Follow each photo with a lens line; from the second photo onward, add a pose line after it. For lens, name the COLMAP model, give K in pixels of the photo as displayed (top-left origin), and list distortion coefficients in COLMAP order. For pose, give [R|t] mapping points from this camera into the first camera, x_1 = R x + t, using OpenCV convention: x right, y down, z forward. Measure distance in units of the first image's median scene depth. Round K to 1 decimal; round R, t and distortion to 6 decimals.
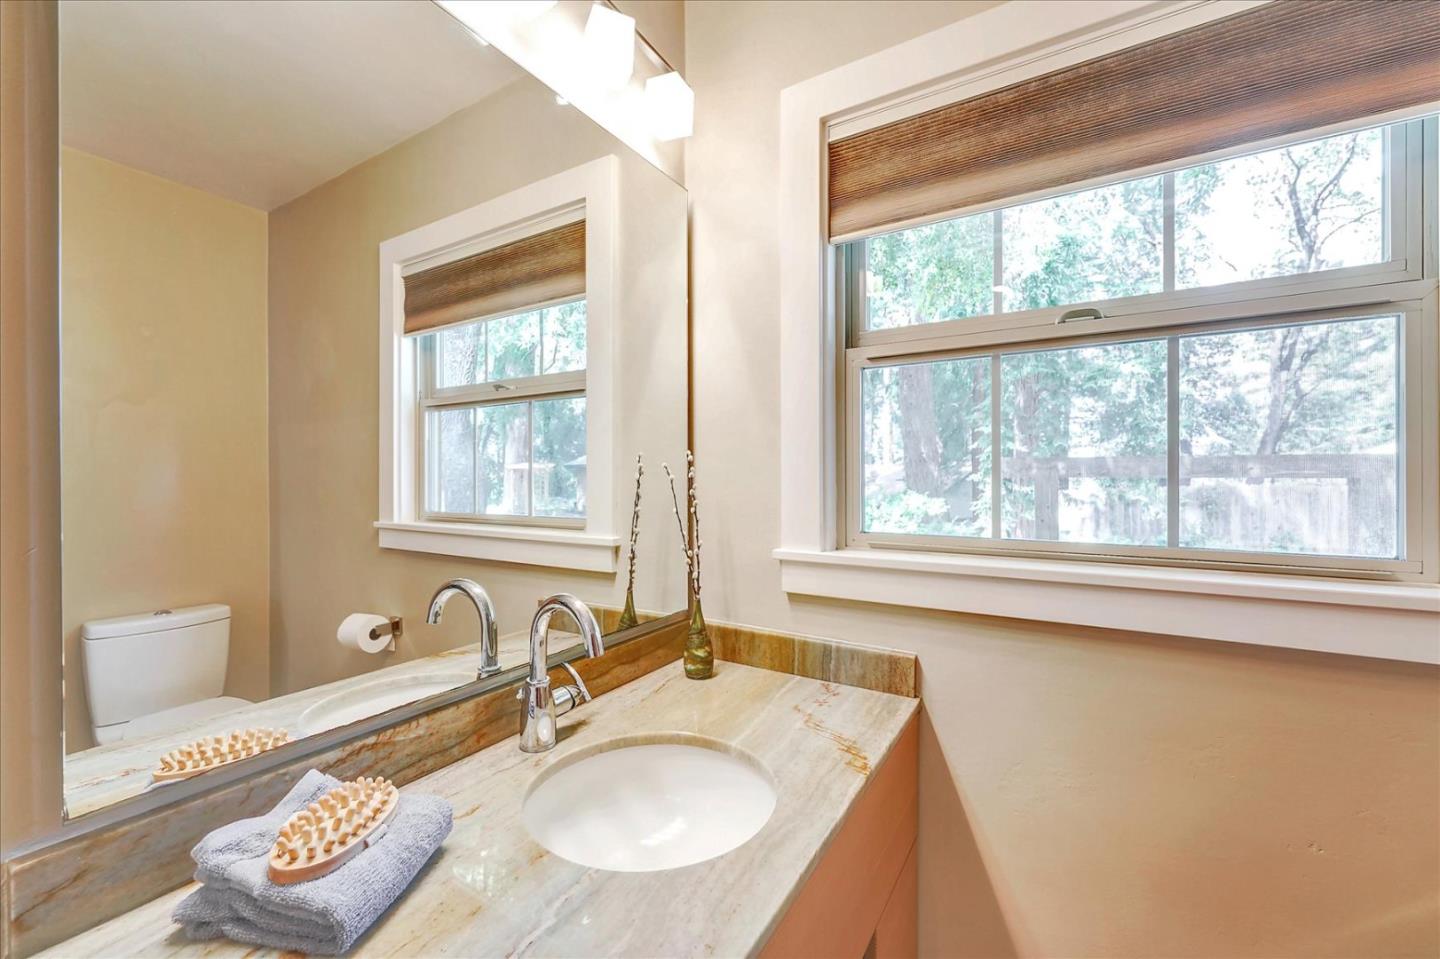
lens RADIAL K [[589.9, 0, 713.3], [0, 589.9, 475.5], [0, 0, 1]] dist [-0.000128, 0.000025]
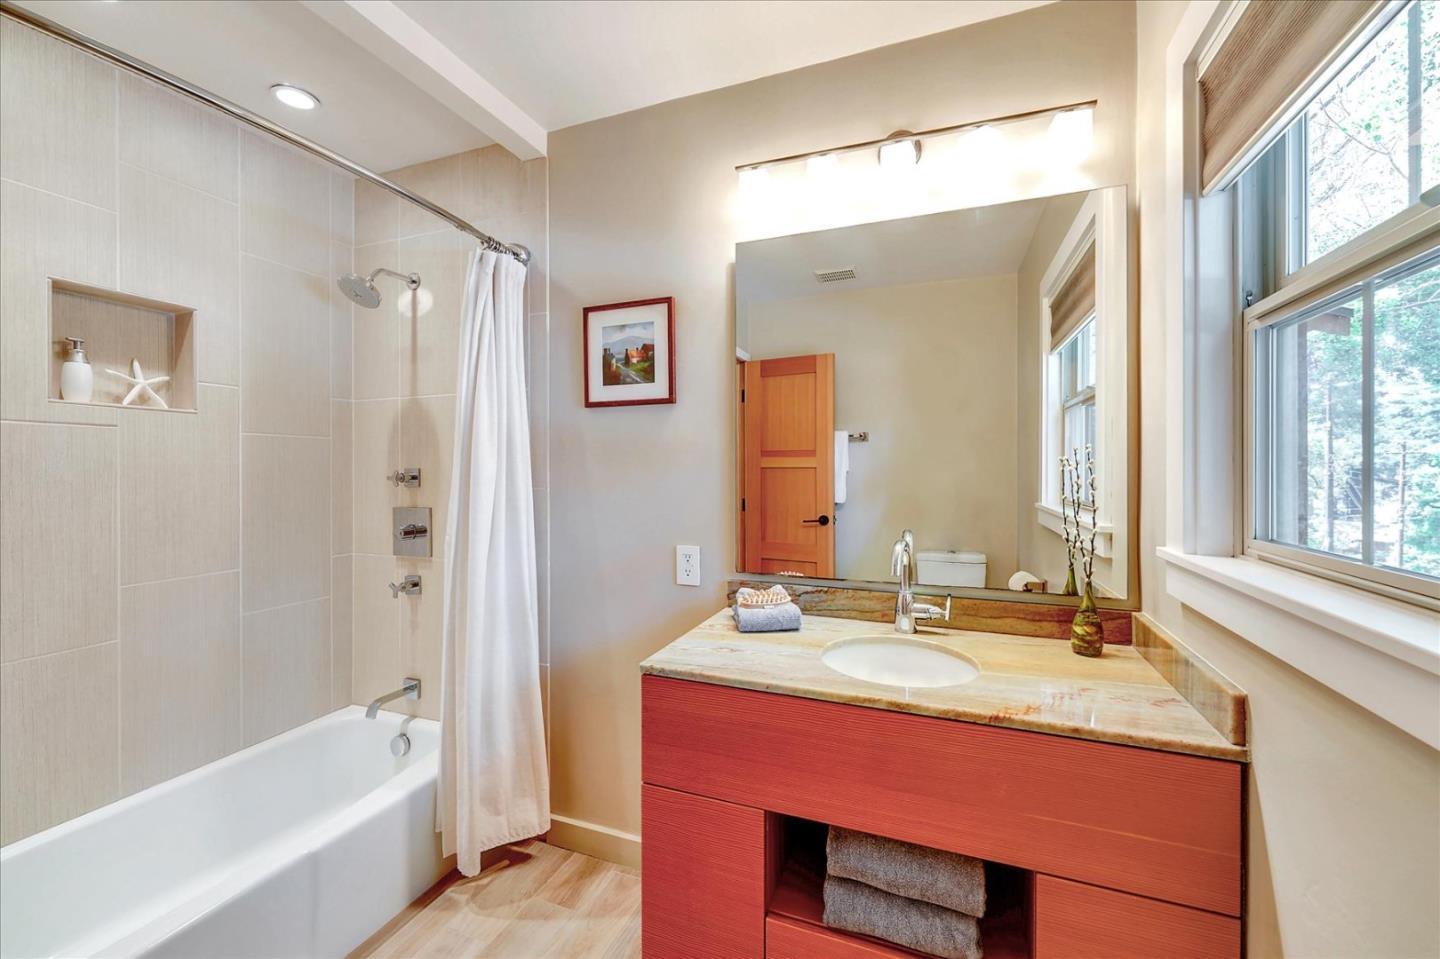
lens RADIAL K [[574.2, 0, 724.0], [0, 574.2, 472.0], [0, 0, 1]] dist [0.004103, 0.000365]
pose [[0.199719, 0.010957, -0.979792, 0.858683], [-0.002739, 0.999940, 0.010624, 0.000692], [0.979849, 0.000562, 0.199737, 0.144077]]
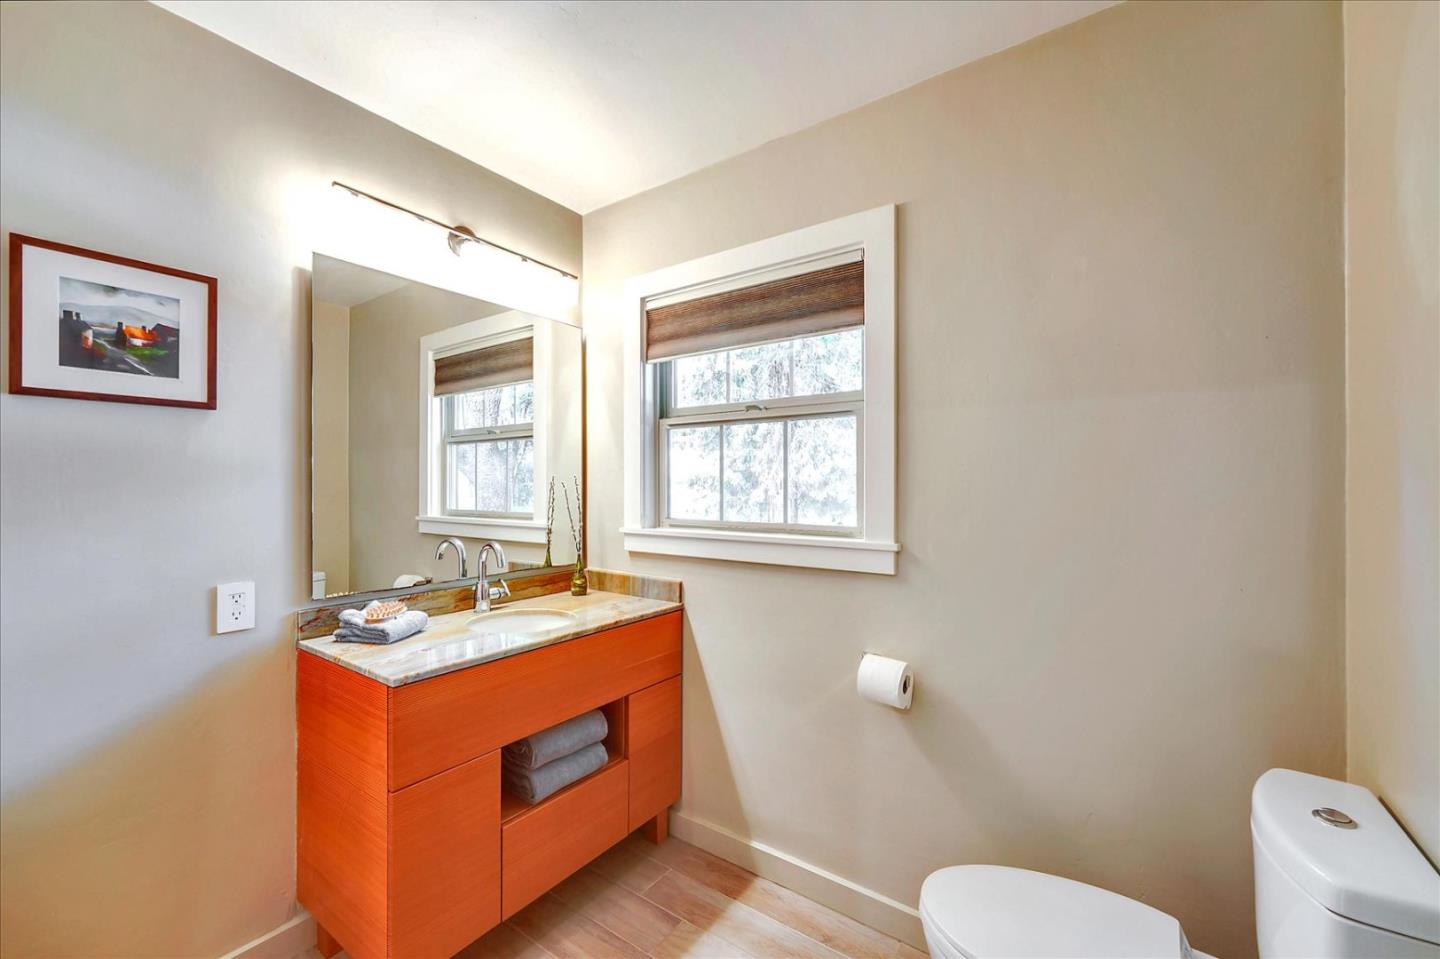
lens RADIAL K [[572.2, 0, 723.9], [0, 572.2, 483.5], [0, 0, 1]] dist [0.002555, 0.000121]
pose [[0.998808, 0.004047, -0.048634, 0.514684], [-0.004229, 0.999984, -0.003638, -0.007108], [0.048618, 0.003839, 0.998810, -0.776745]]
